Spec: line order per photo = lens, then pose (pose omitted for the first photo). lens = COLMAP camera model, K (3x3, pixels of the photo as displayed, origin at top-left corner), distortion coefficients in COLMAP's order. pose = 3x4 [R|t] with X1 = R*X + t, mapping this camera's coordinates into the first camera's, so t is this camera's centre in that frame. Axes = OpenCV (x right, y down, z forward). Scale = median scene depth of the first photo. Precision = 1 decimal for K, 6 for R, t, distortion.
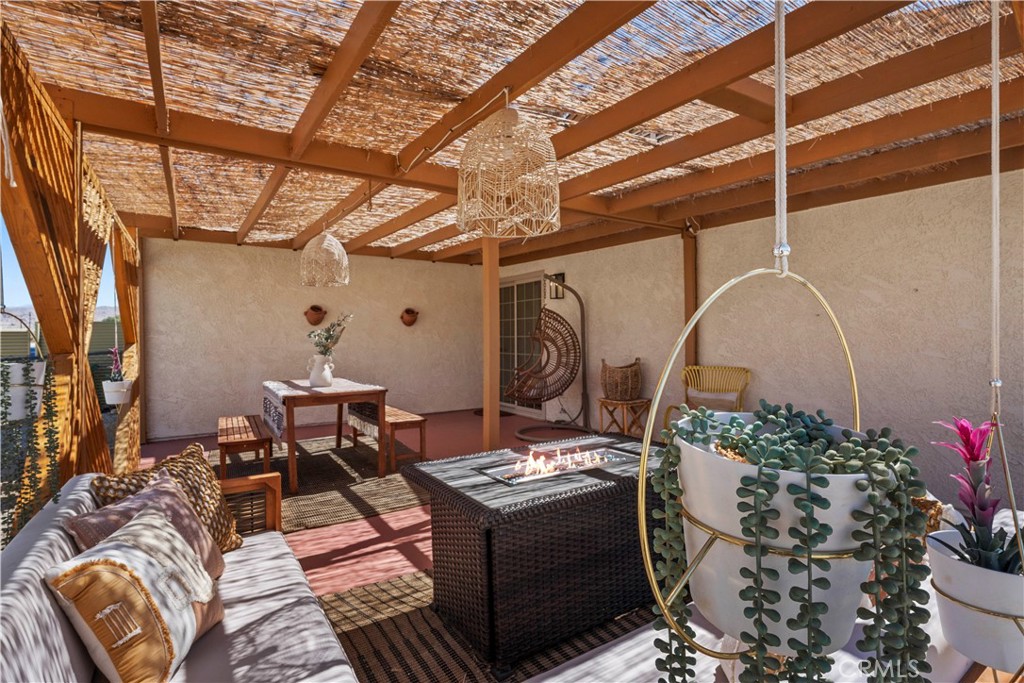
lens RADIAL K [[496.3, 0, 517.8], [0, 496.3, 337.3], [0, 0, 1]] dist [-0.001576, 0.000039]
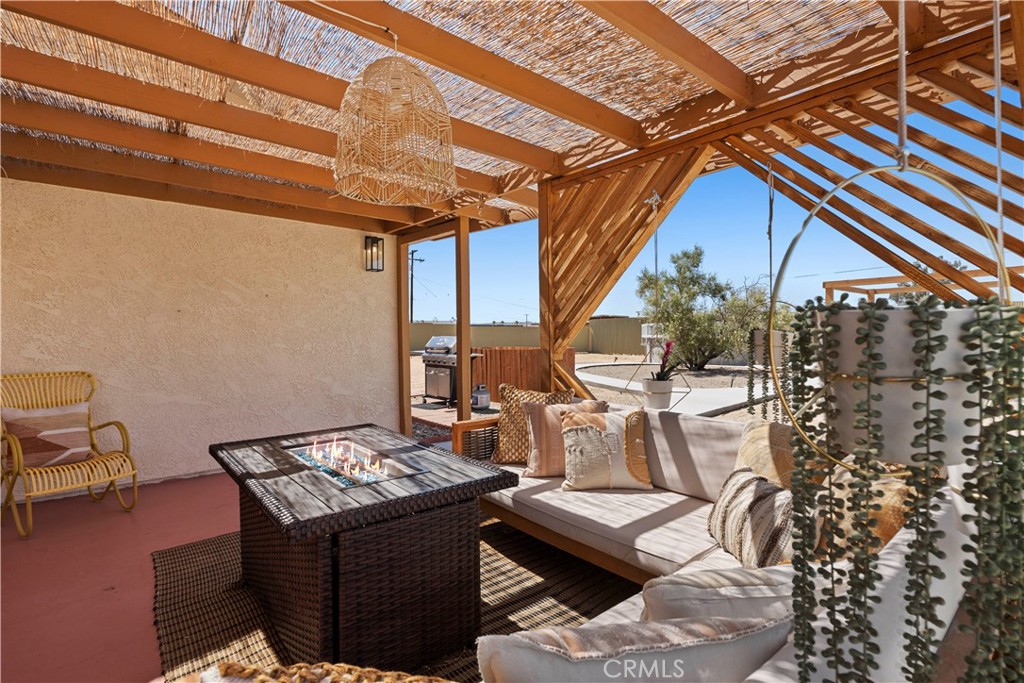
lens RADIAL K [[496.3, 0, 517.8], [0, 496.3, 337.3], [0, 0, 1]] dist [-0.001576, 0.000039]
pose [[-0.084309, 0.004304, 0.996430, -0.486262], [0.012419, 0.999918, -0.003269, 0.021916], [-0.996362, 0.012099, -0.084356, 0.447368]]
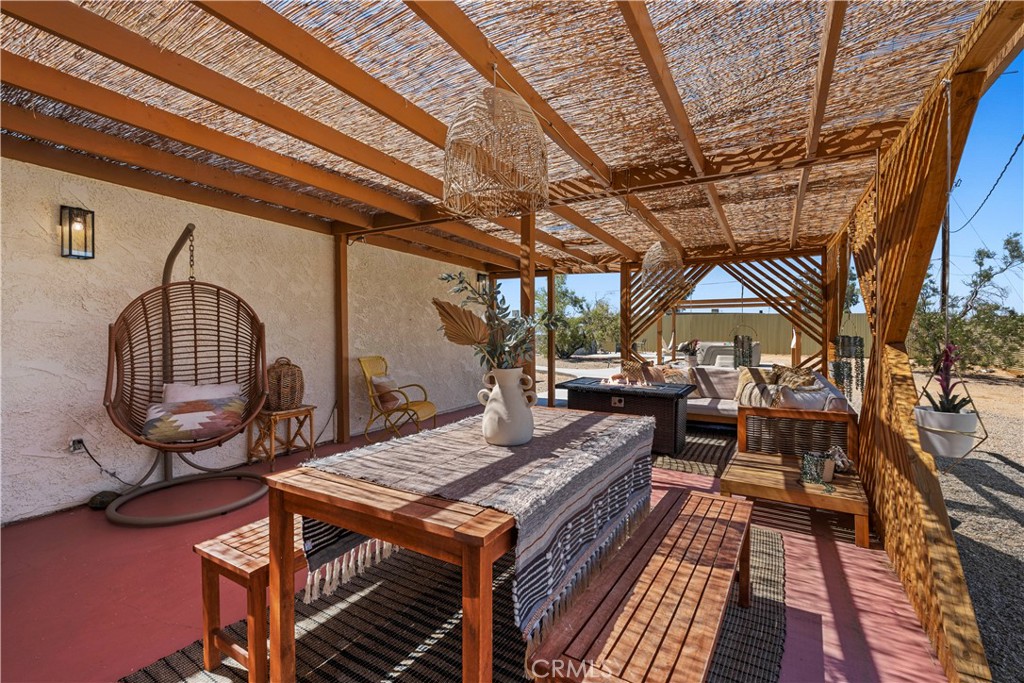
lens RADIAL K [[455.4, 0, 504.8], [0, 455.4, 339.3], [0, 0, 1]] dist [-0.004160, -0.000511]
pose [[-0.422251, -0.010179, 0.906422, -0.959411], [0.003666, 0.999910, 0.012937, 0.002523], [-0.906472, 0.008786, -0.422175, 1.448302]]
